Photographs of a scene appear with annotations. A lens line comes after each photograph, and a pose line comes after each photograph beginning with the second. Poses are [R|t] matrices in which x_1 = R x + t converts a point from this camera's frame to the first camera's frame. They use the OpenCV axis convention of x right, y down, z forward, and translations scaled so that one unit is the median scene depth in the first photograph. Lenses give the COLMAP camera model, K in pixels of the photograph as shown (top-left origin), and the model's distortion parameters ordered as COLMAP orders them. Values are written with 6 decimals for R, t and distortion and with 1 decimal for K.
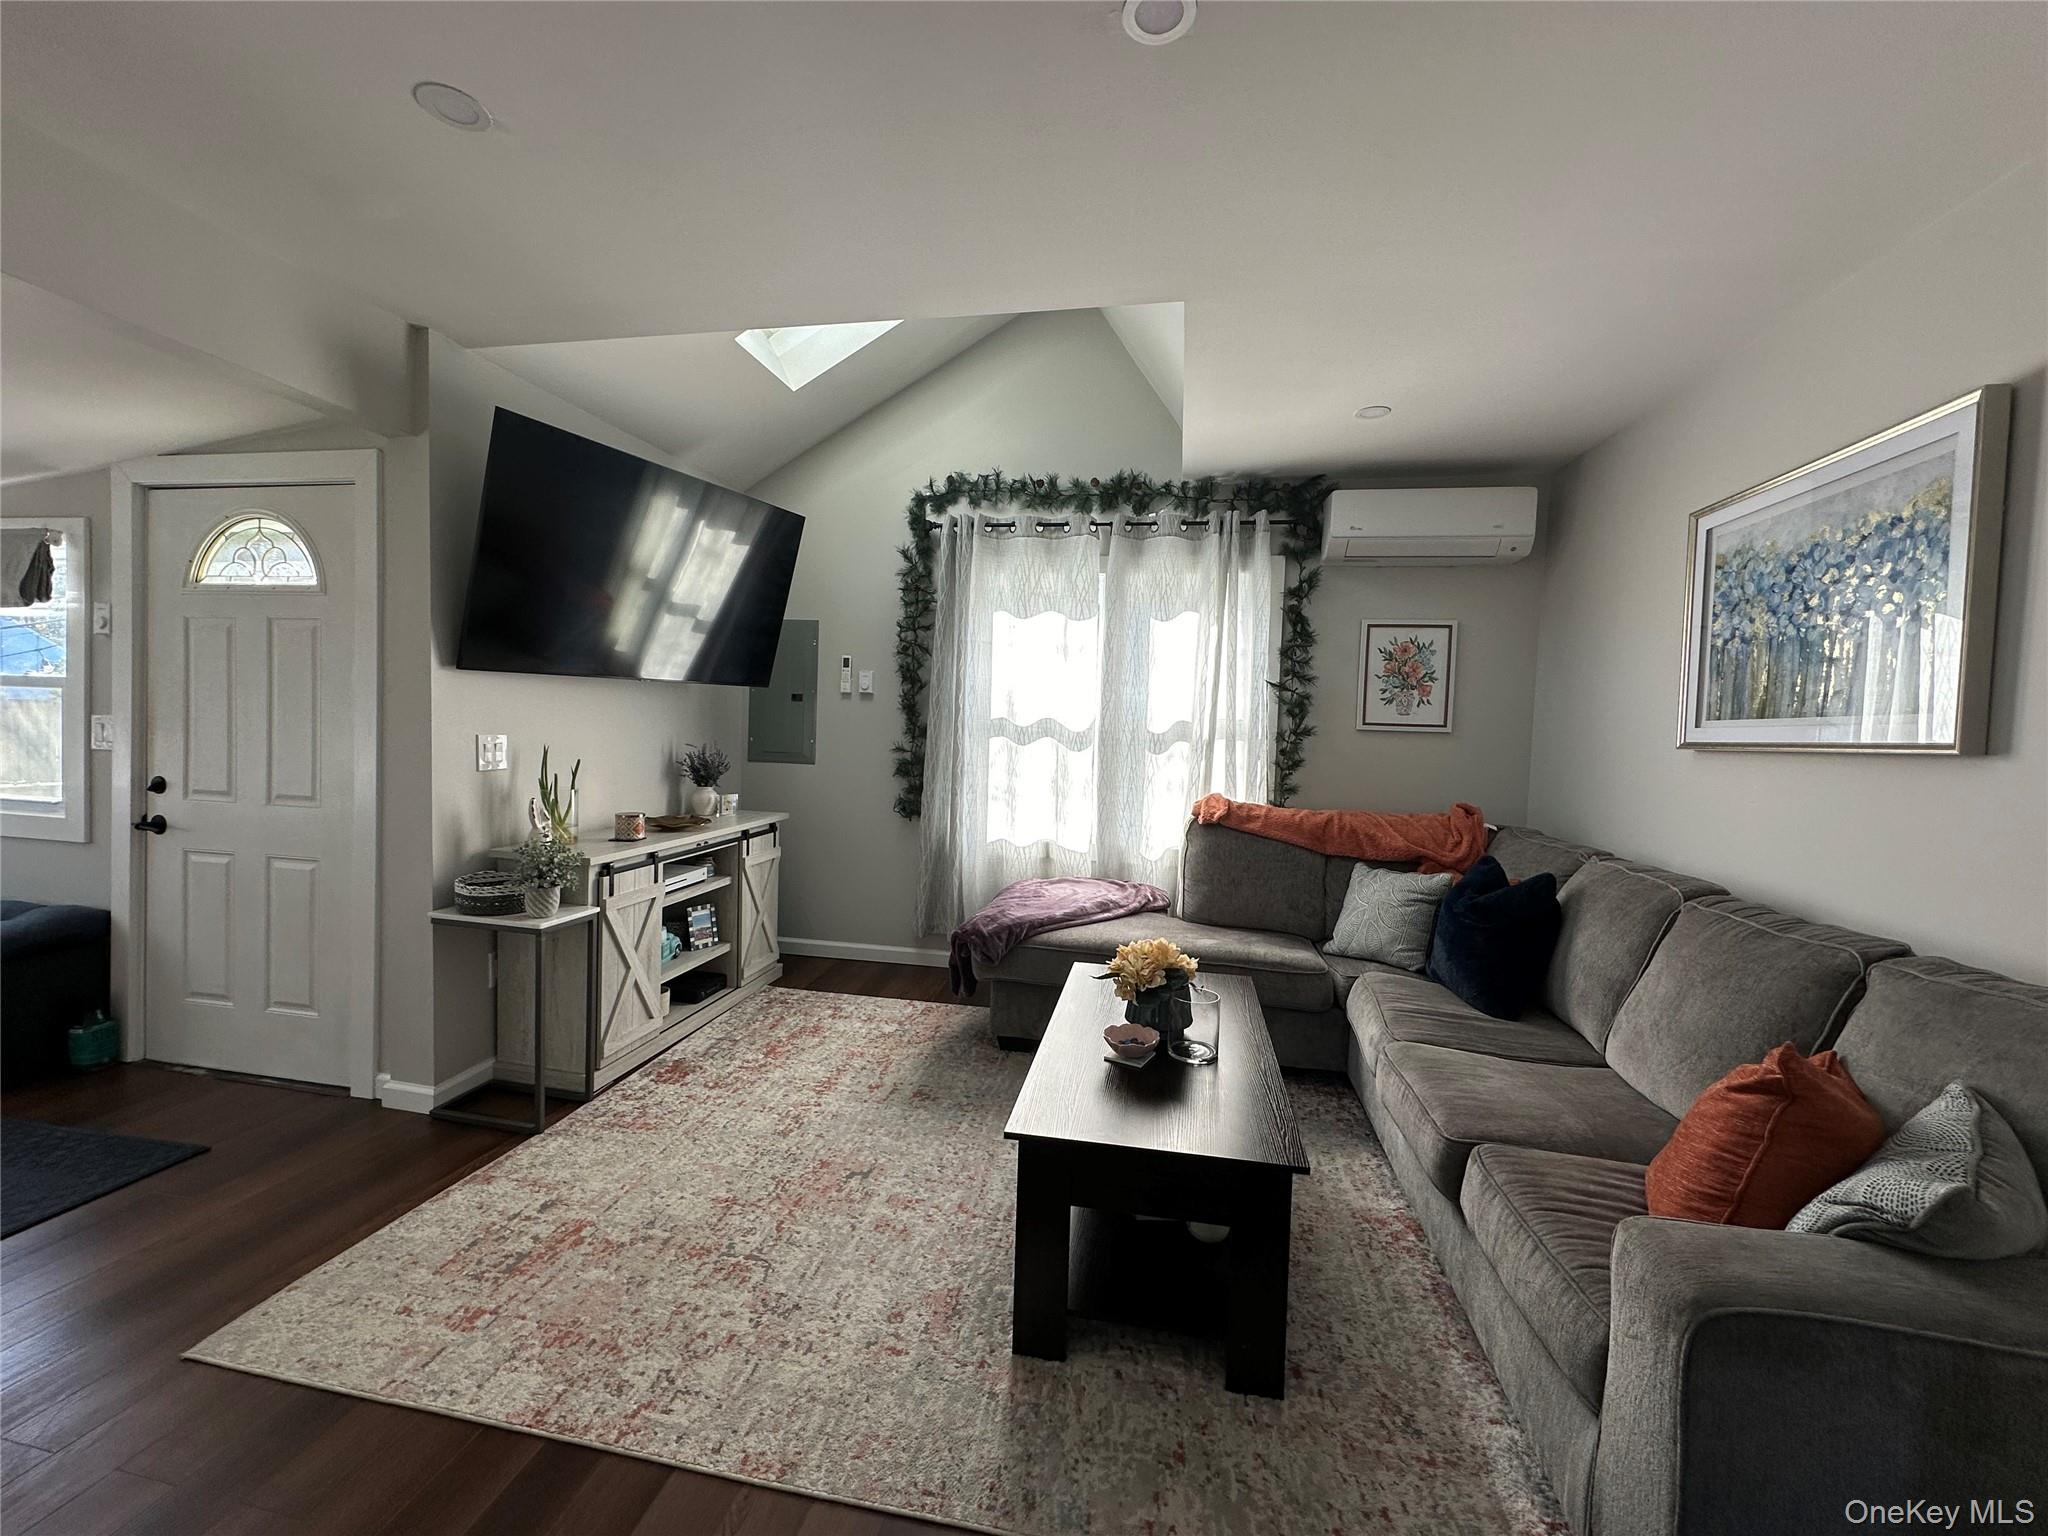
lens RADIAL K [[817.4, 0, 1022.0], [0, 817.4, 765.4], [0, 0, 1]] dist [-0.002510, 0.000863]
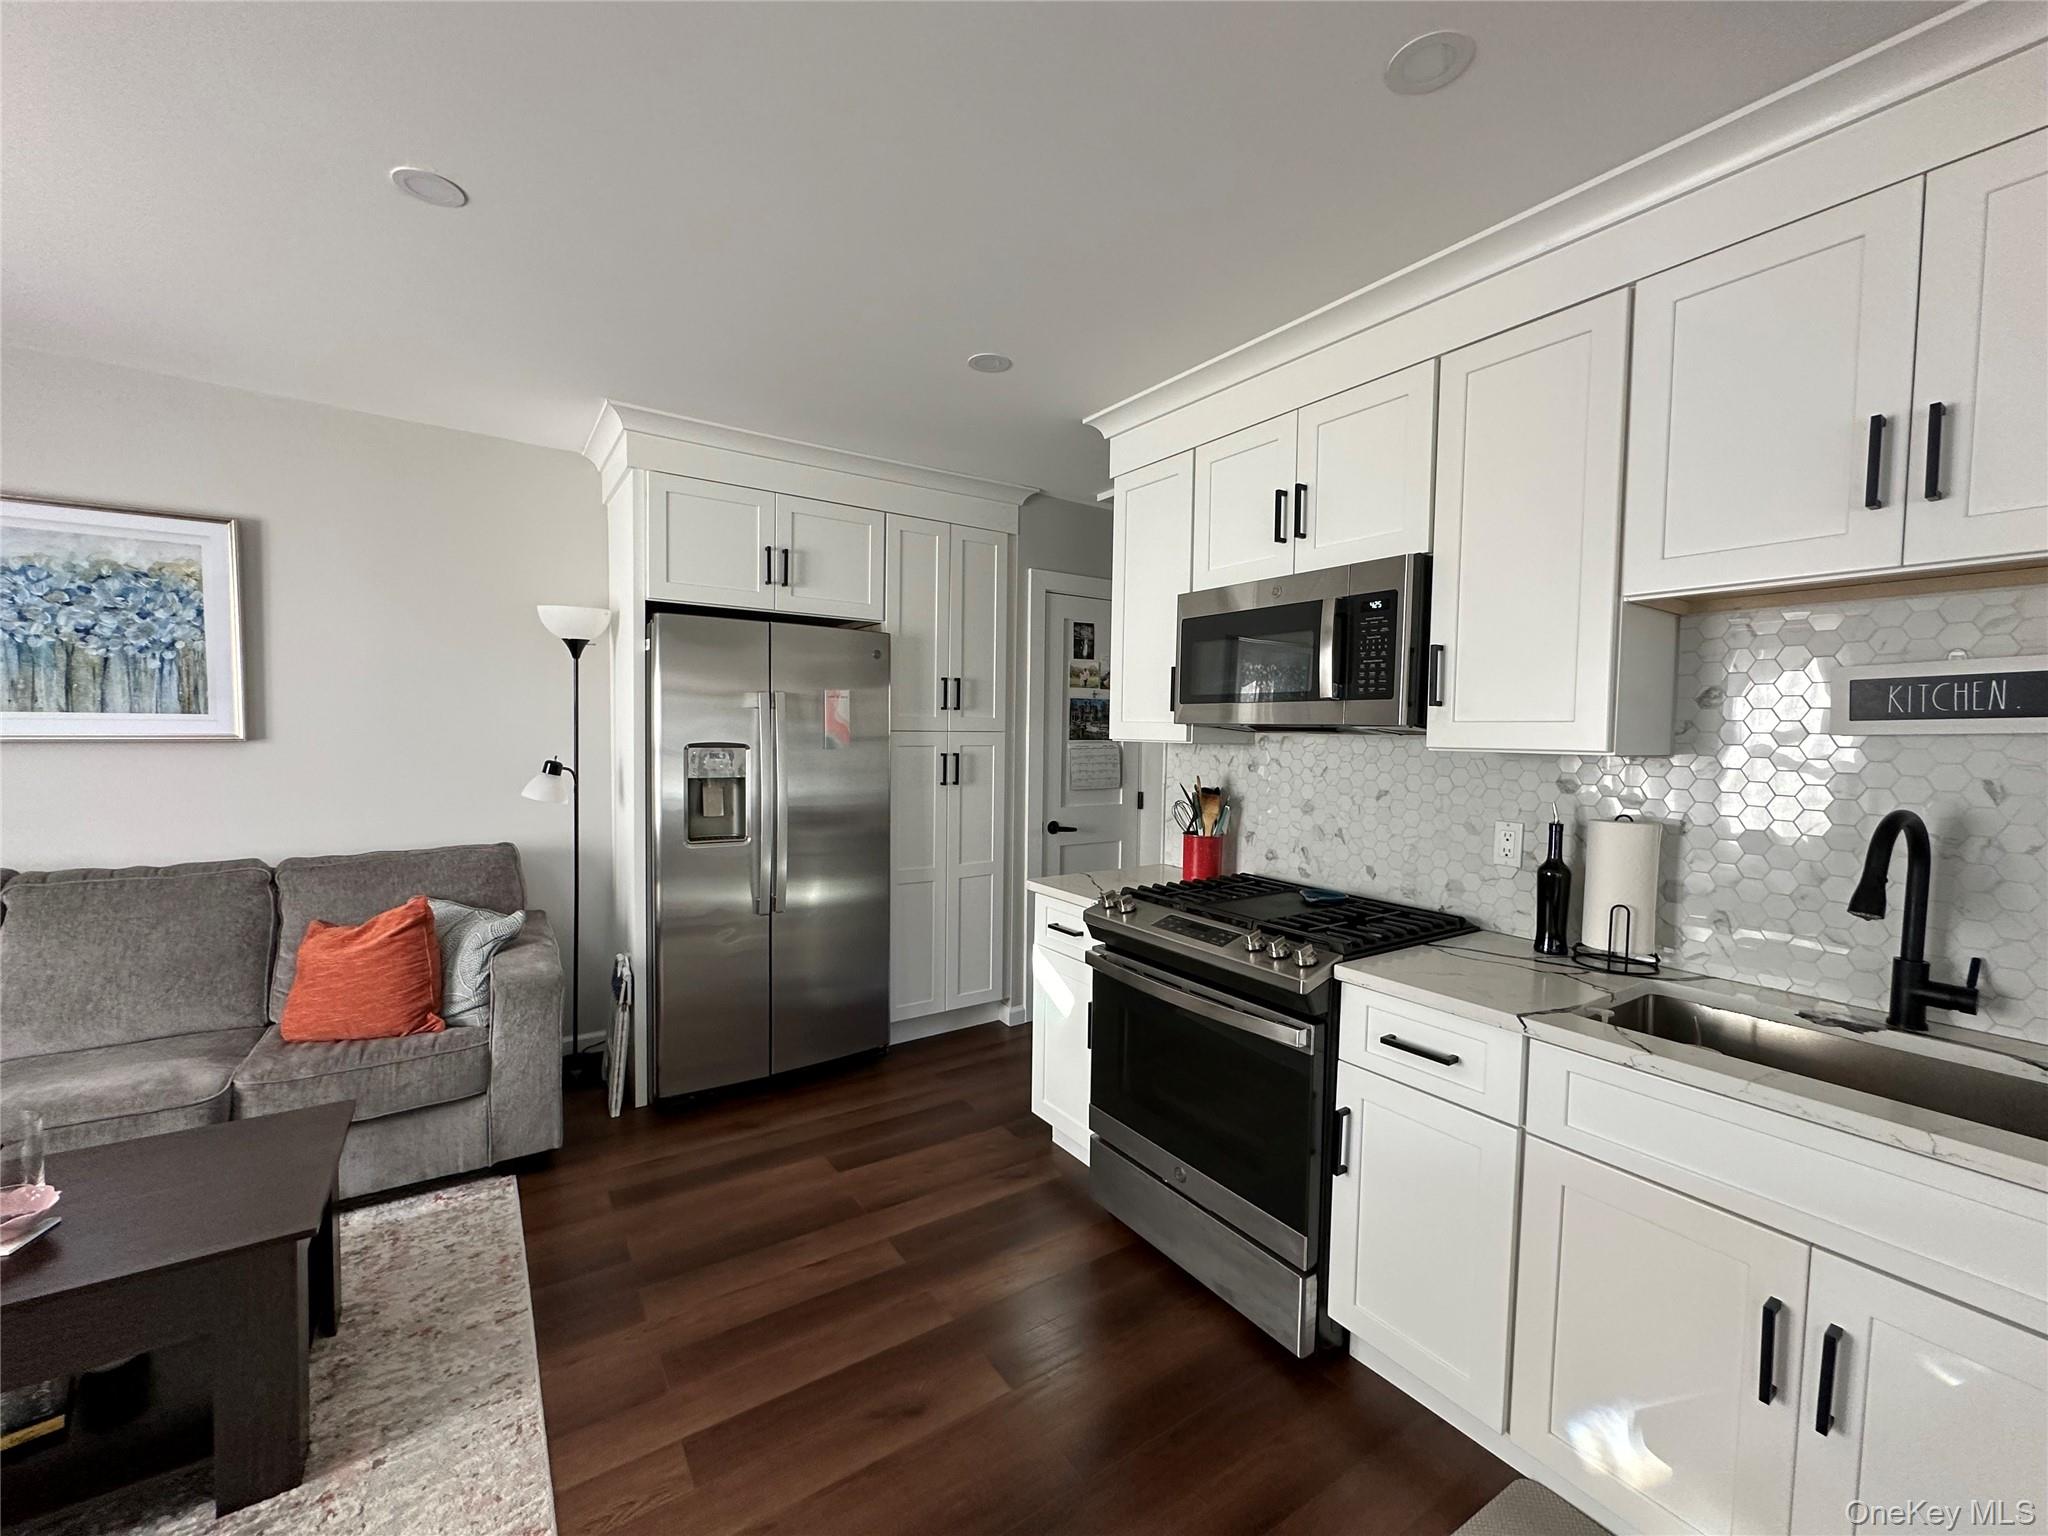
lens RADIAL K [[817.4, 0, 1021.1], [0, 817.4, 766.9], [0, 0, 1]] dist [-0.002510, 0.000863]
pose [[-0.696640, -0.080705, 0.712867, -0.661835], [-0.007563, 0.994423, 0.105190, -0.085571], [-0.717381, 0.067888, -0.693366, 0.595981]]
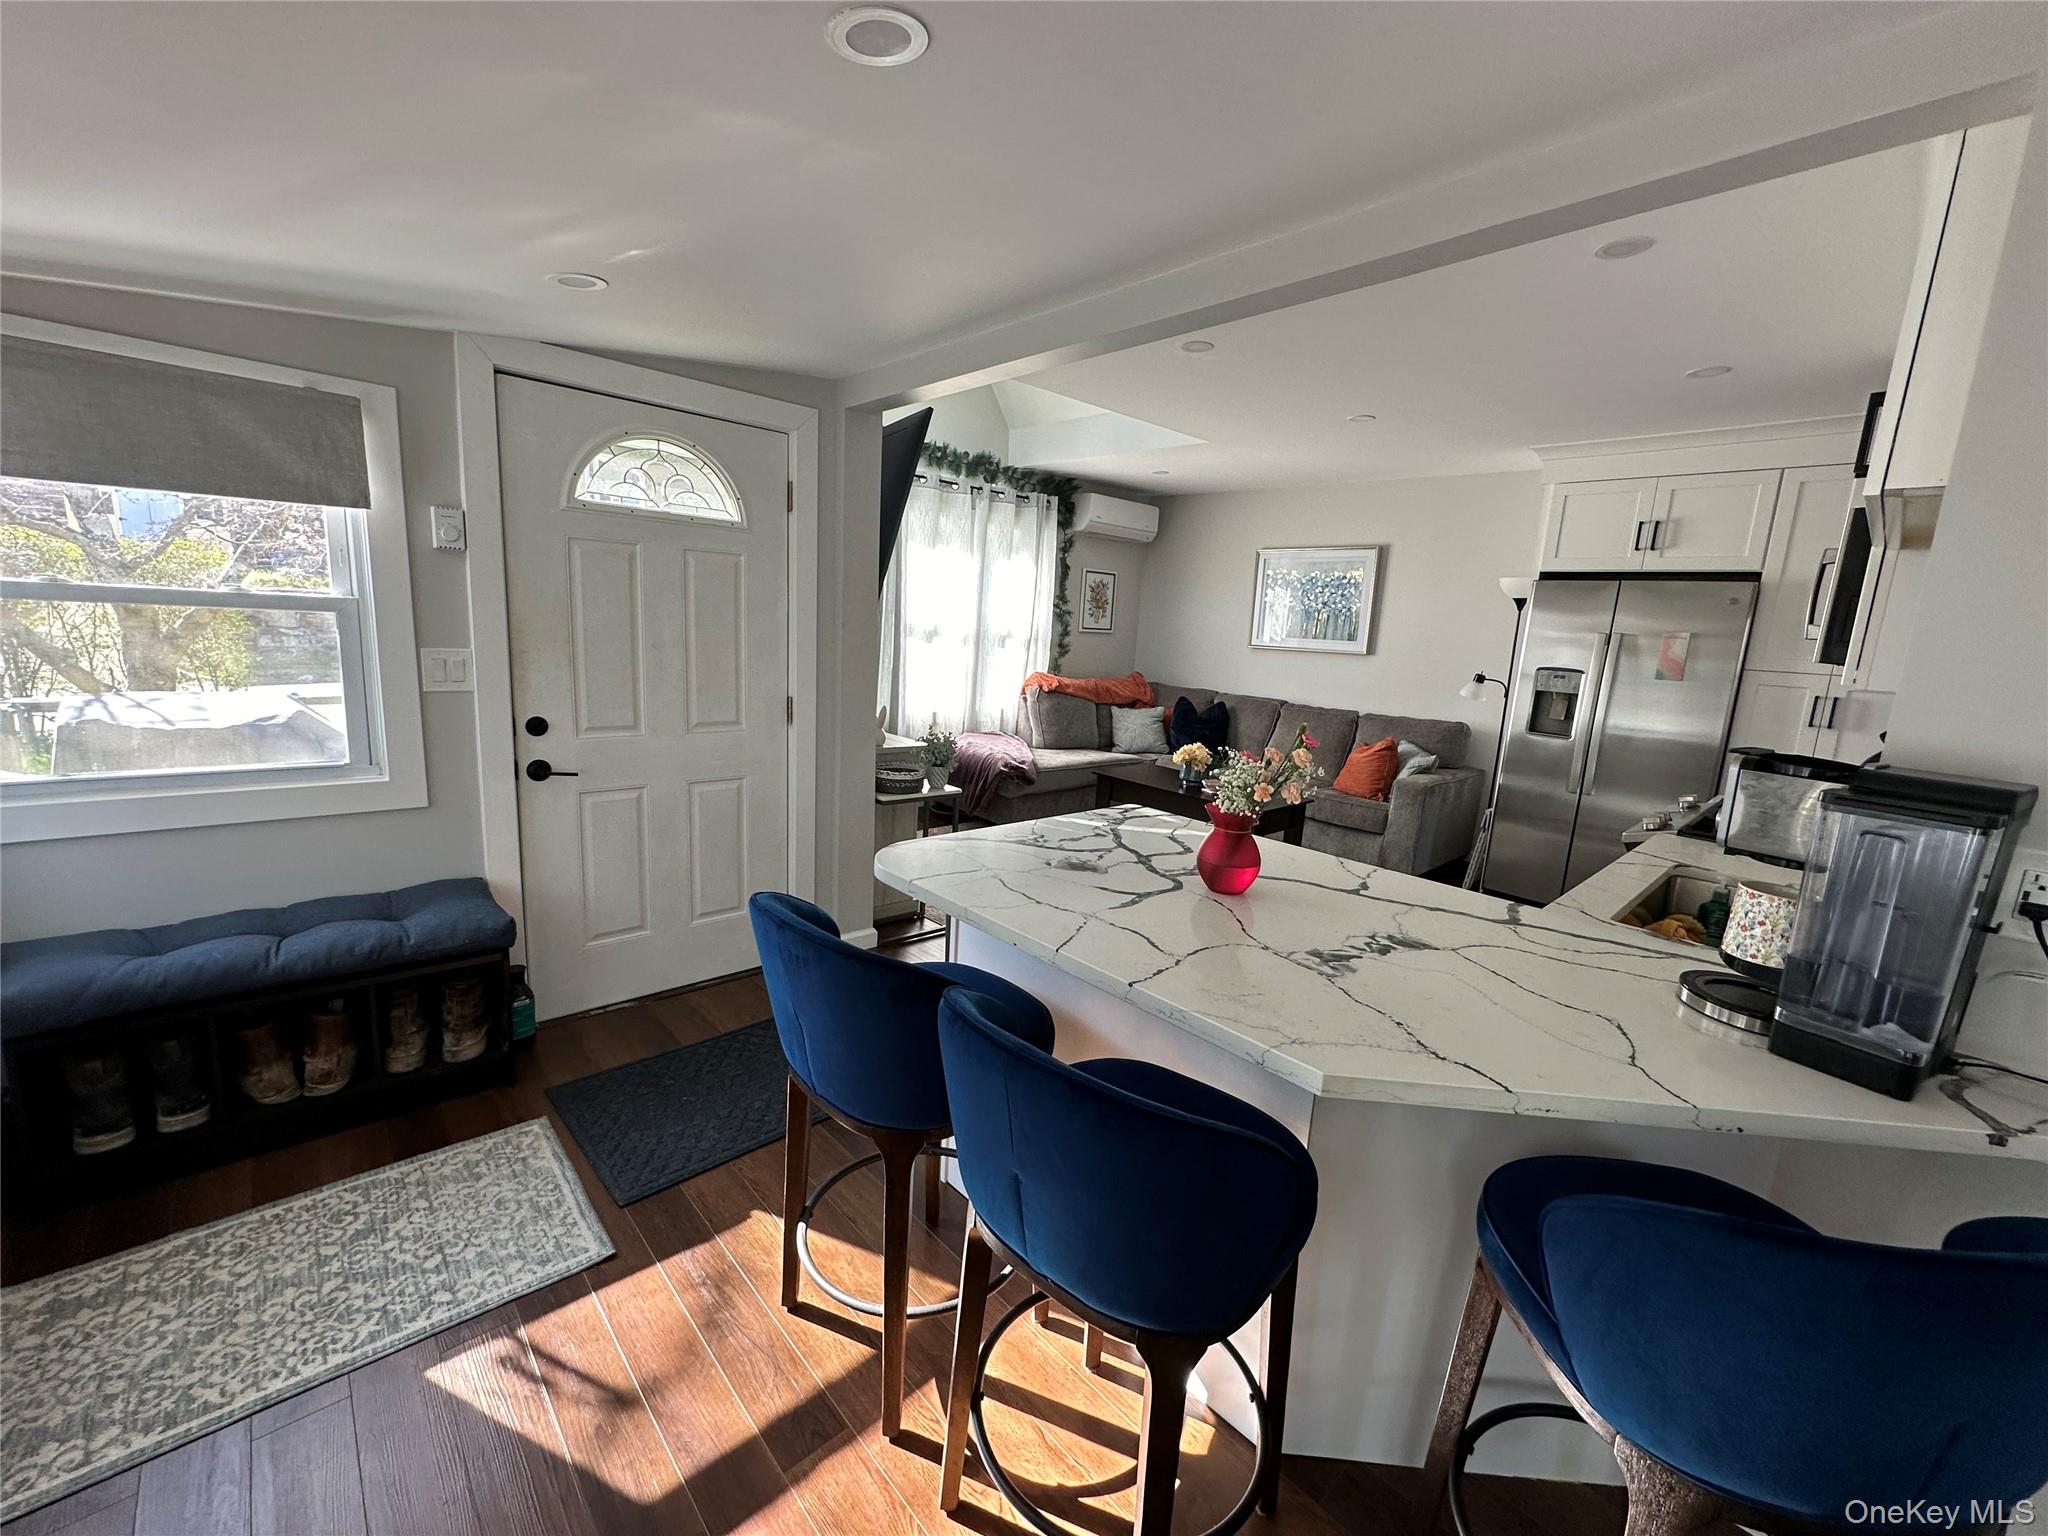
lens RADIAL K [[817.4, 0, 1022.9], [0, 817.4, 766.3], [0, 0, 1]] dist [-0.002510, 0.000863]
pose [[0.599071, -0.140947, 0.788193, -1.453978], [0.000097, 0.984397, 0.175959, -0.090453], [-0.800696, -0.105335, 0.589738, 0.044670]]
